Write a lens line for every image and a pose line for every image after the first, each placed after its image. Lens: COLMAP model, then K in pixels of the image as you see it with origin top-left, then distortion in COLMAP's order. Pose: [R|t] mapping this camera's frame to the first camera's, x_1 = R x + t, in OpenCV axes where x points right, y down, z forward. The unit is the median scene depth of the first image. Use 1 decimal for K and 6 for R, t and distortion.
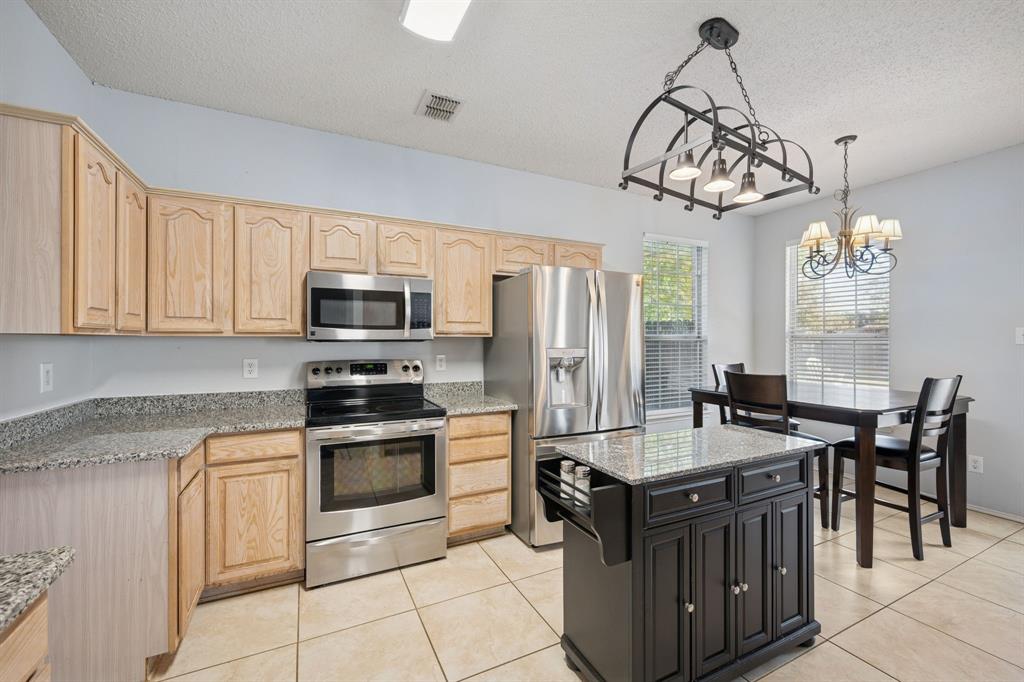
lens RADIAL K [[420.5, 0, 512.7], [0, 420.5, 338.7], [0, 0, 1]] dist [-0.003364, -0.000071]
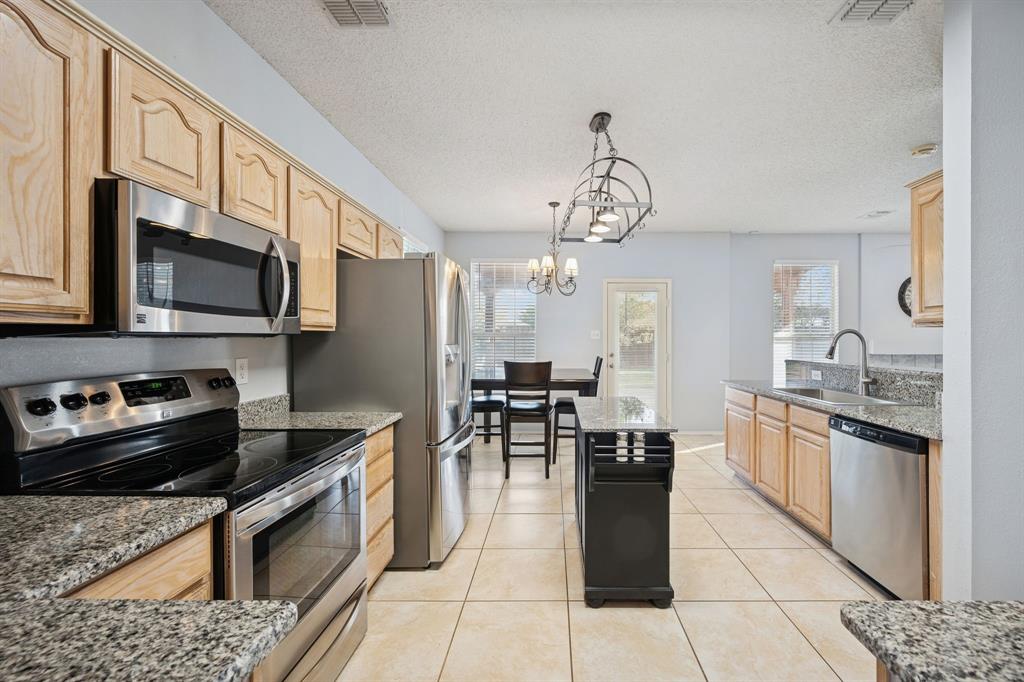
lens RADIAL K [[431.5, 0, 520.1], [0, 431.5, 338.2], [0, 0, 1]] dist [0.000767, 0.000163]
pose [[0.457019, -0.002870, 0.889452, -0.742570], [-0.000598, 0.999994, 0.003534, 0.006905], [-0.889457, -0.002147, 0.457014, 0.440247]]
